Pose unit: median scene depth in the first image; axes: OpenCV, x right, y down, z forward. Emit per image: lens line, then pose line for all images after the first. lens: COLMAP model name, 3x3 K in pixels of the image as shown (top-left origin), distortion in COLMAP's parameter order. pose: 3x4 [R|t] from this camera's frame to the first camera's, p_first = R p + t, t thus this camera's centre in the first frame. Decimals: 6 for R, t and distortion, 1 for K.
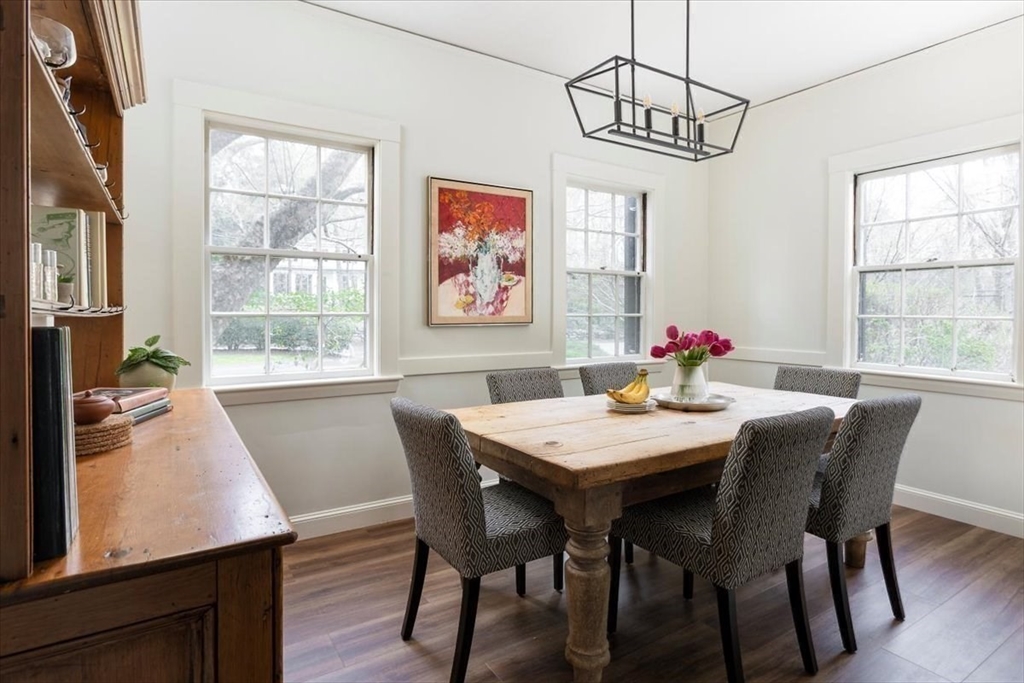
lens RADIAL K [[531.9, 0, 513.5], [0, 531.9, 332.5], [0, 0, 1]] dist [-0.006079, 0.000652]
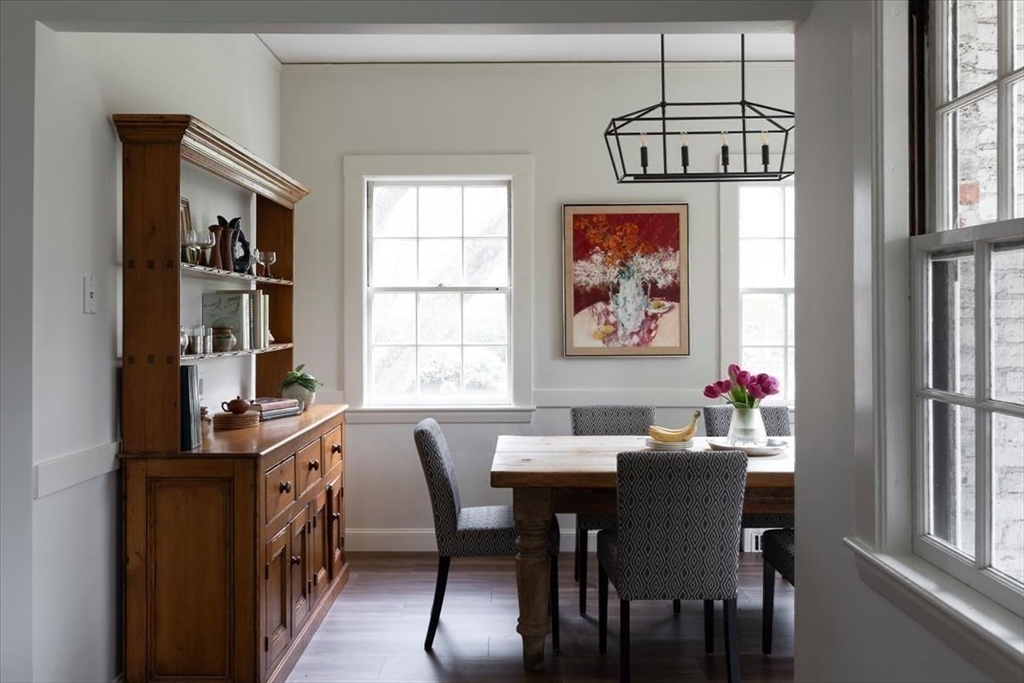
lens RADIAL K [[907.8, 0, 510.3], [0, 907.8, 338.8], [0, 0, 1]] dist [0.003605, -0.000972]
pose [[0.835687, 0.009521, -0.549124, 0.641995], [-0.017798, 0.999794, -0.009751, -0.027343], [0.548918, 0.017922, 0.835684, -0.418843]]
